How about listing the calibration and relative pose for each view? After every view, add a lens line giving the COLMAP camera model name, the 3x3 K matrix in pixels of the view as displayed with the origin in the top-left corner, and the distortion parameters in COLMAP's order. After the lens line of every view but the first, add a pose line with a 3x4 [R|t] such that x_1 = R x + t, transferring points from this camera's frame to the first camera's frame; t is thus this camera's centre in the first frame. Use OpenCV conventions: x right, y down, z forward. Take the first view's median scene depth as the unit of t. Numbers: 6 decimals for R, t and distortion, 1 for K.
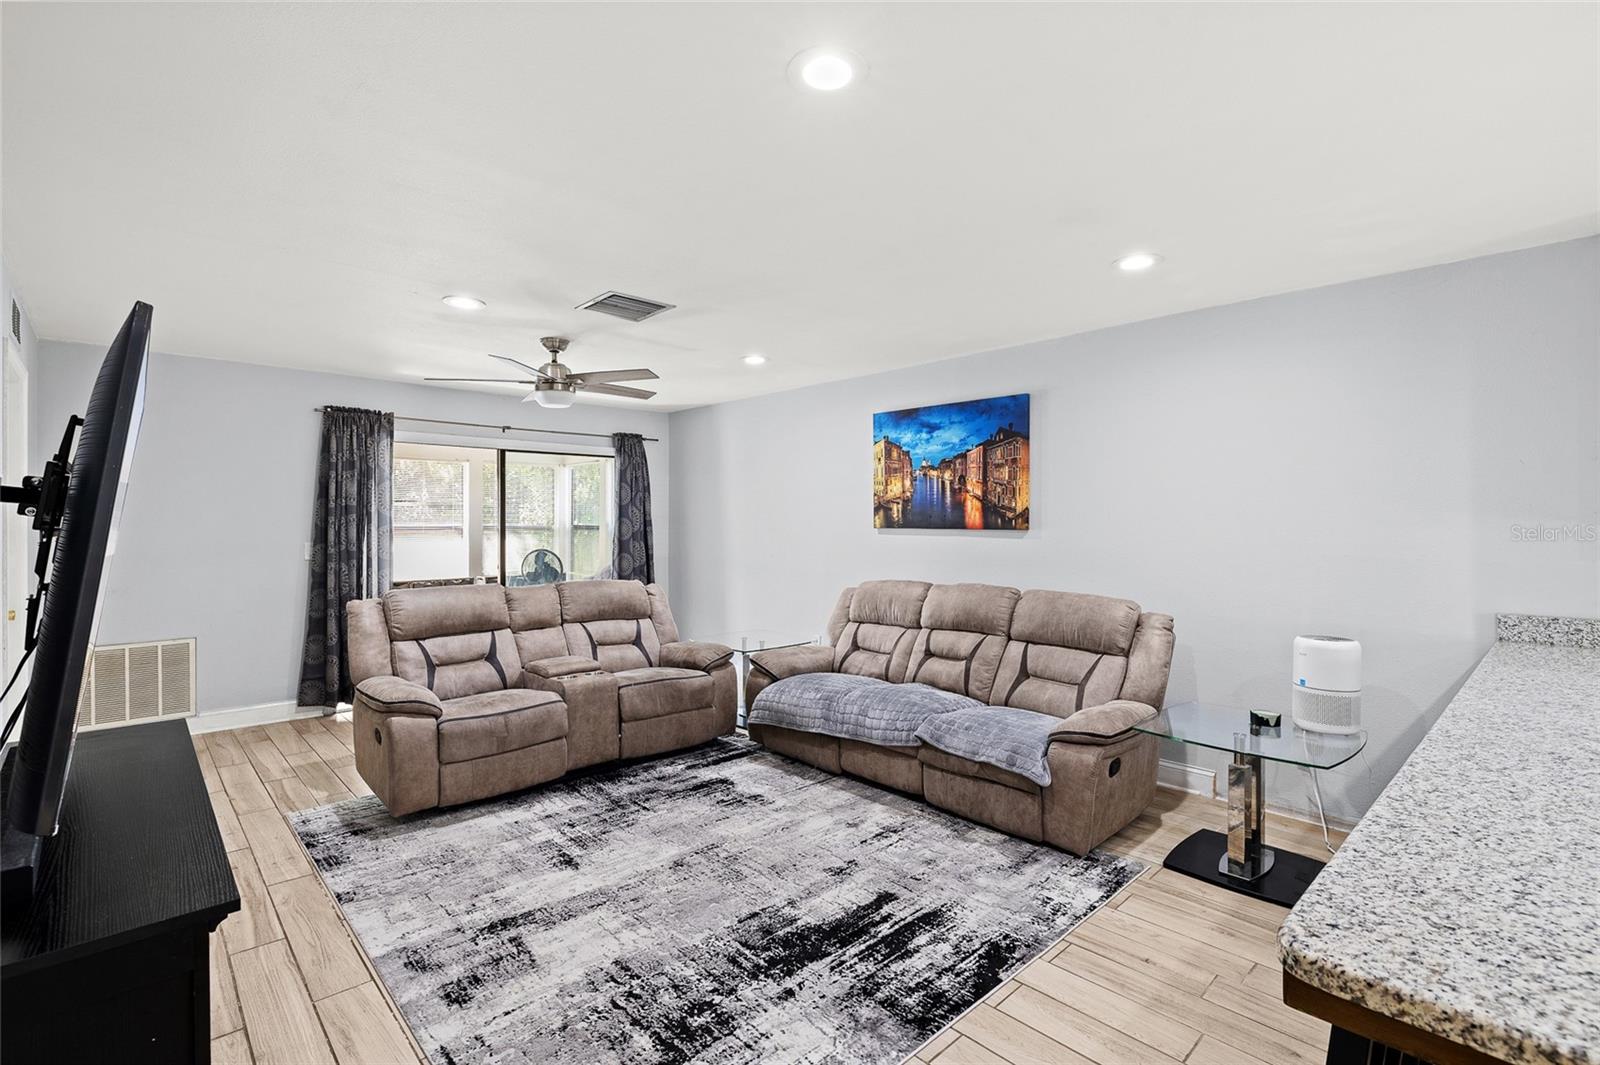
lens RADIAL K [[732.8, 0, 800.1], [0, 732.8, 525.3], [0, 0, 1]] dist [-0.003485, -0.000023]
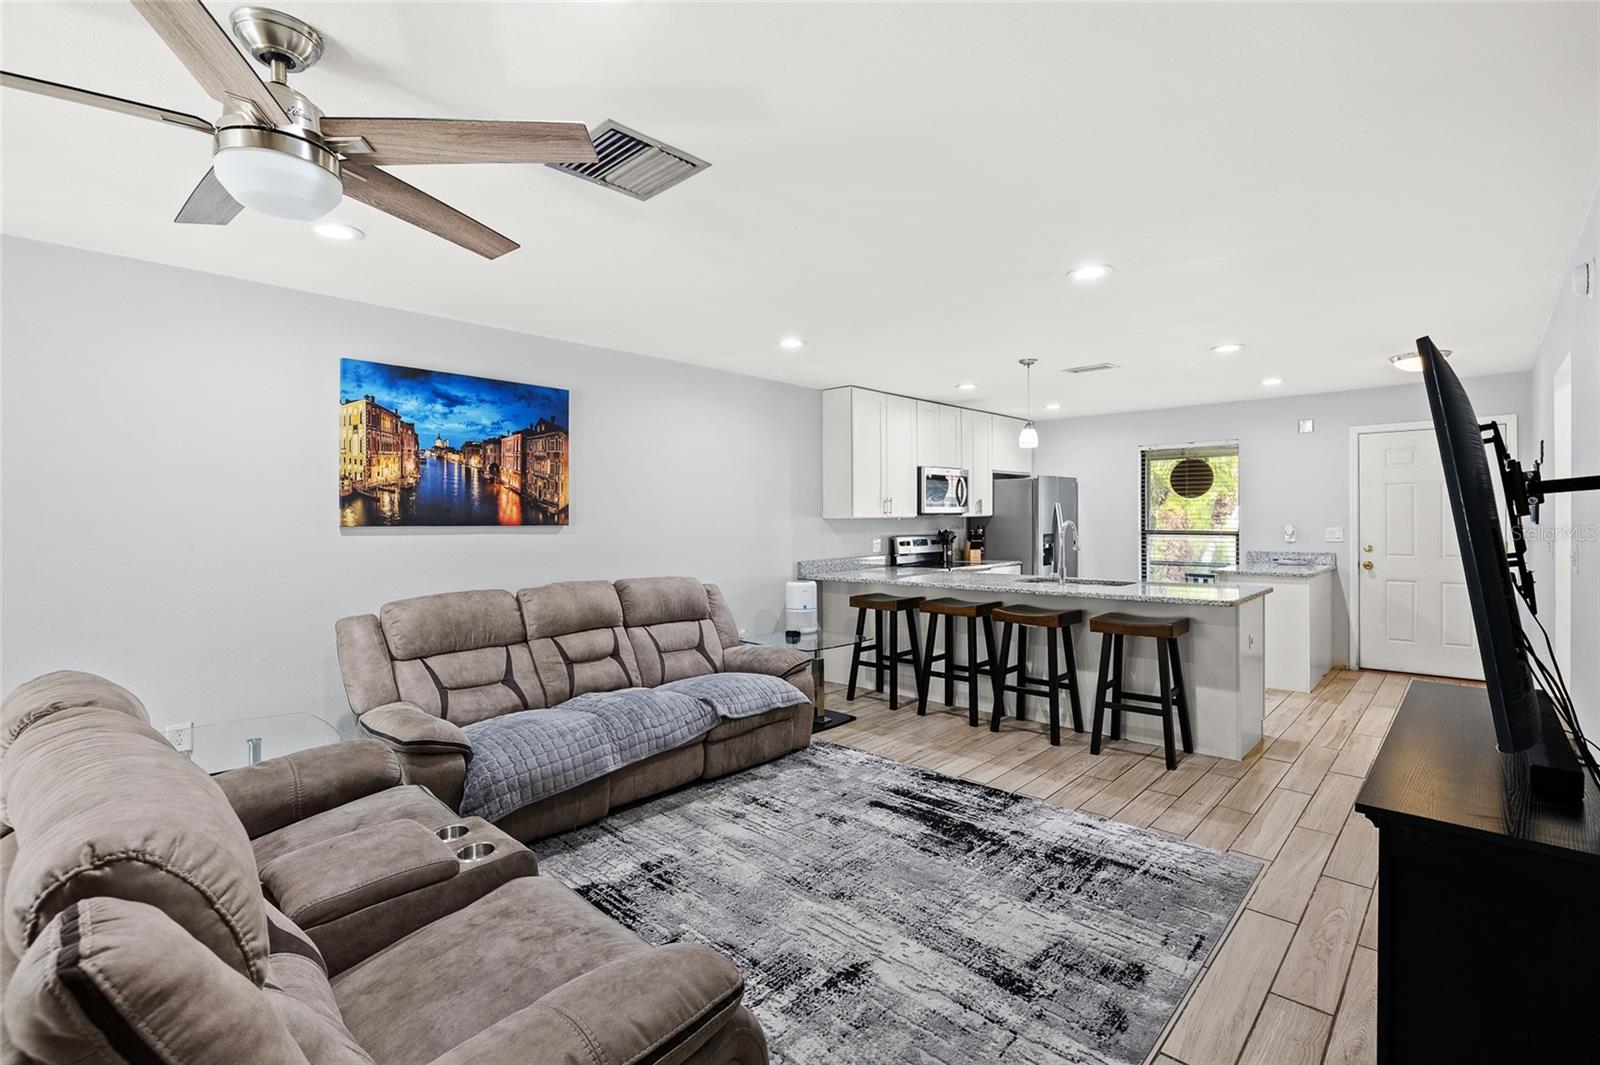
lens RADIAL K [[720.7, 0, 799.5], [0, 720.7, 521.6], [0, 0, 1]] dist [-0.004867, 0.000086]
pose [[-0.056864, -0.004515, 0.998372, -0.779050], [0.008558, 0.999951, 0.005010, -0.000679], [-0.998345, 0.008829, -0.056823, 0.817661]]
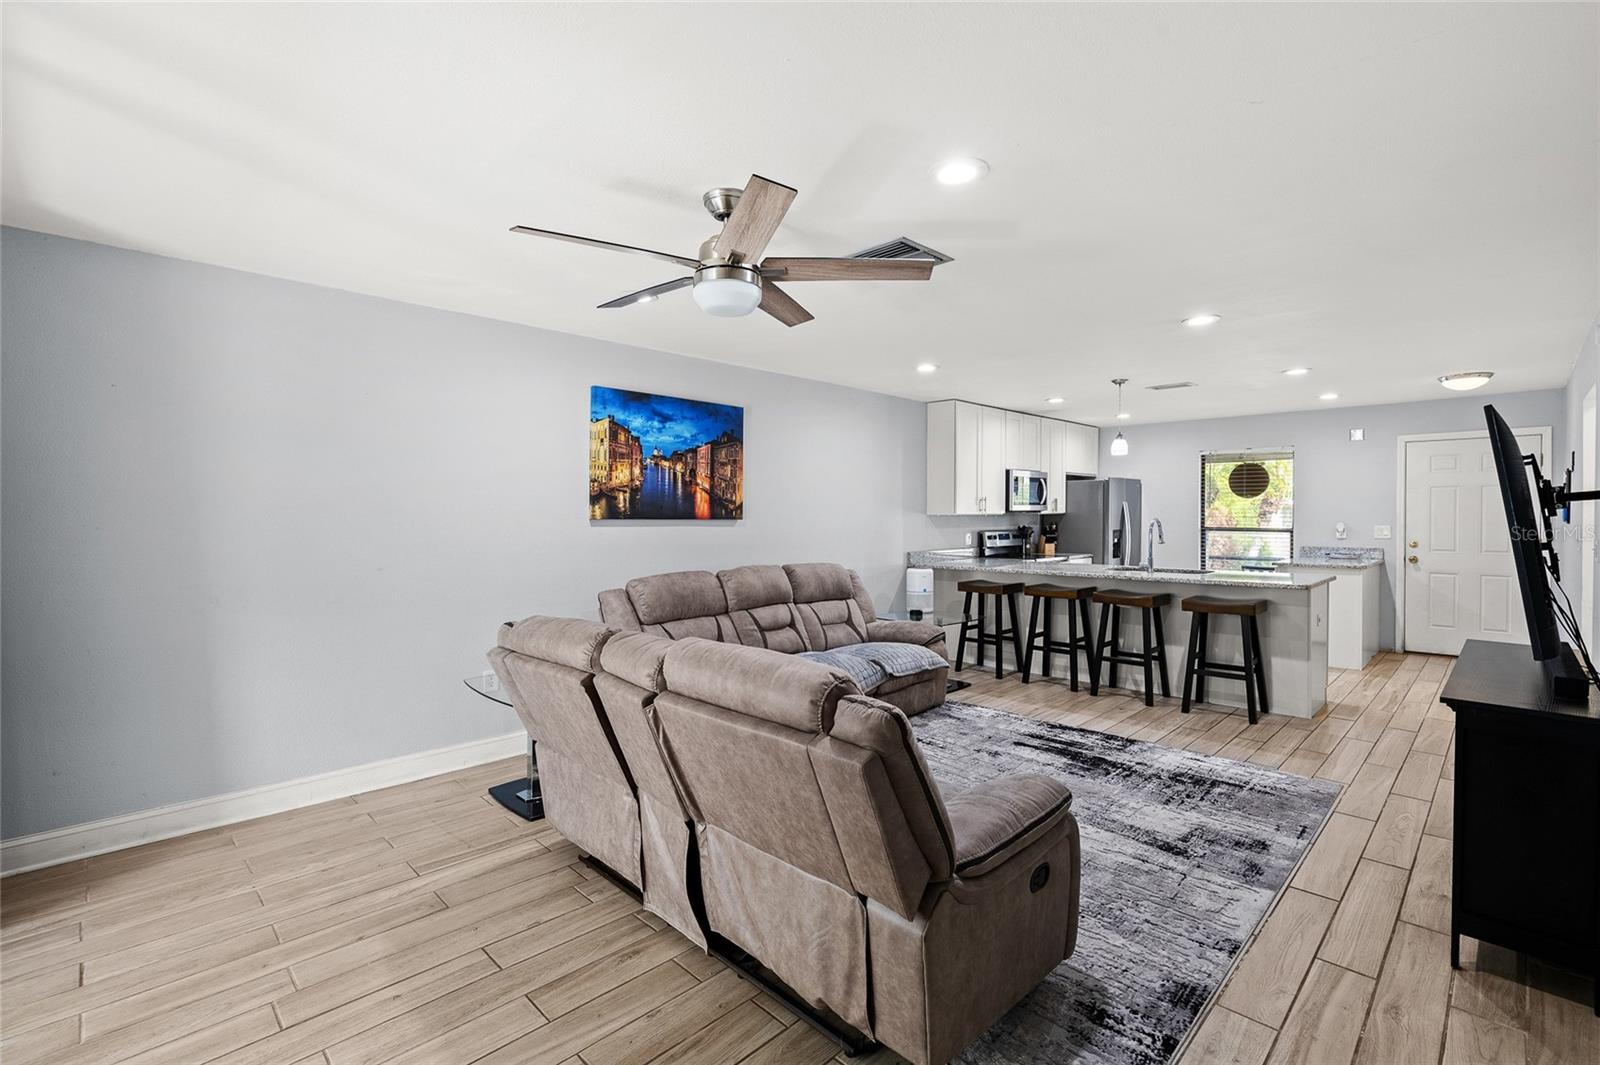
lens RADIAL K [[712.5, 0, 802.7], [0, 712.5, 522.7], [0, 0, 1]] dist [-0.001859, -0.000397]
pose [[-0.030216, -0.012257, 0.999468, -0.978023], [0.002820, 0.999920, 0.012347, -0.002481], [-0.999539, 0.003192, -0.030179, 1.036436]]
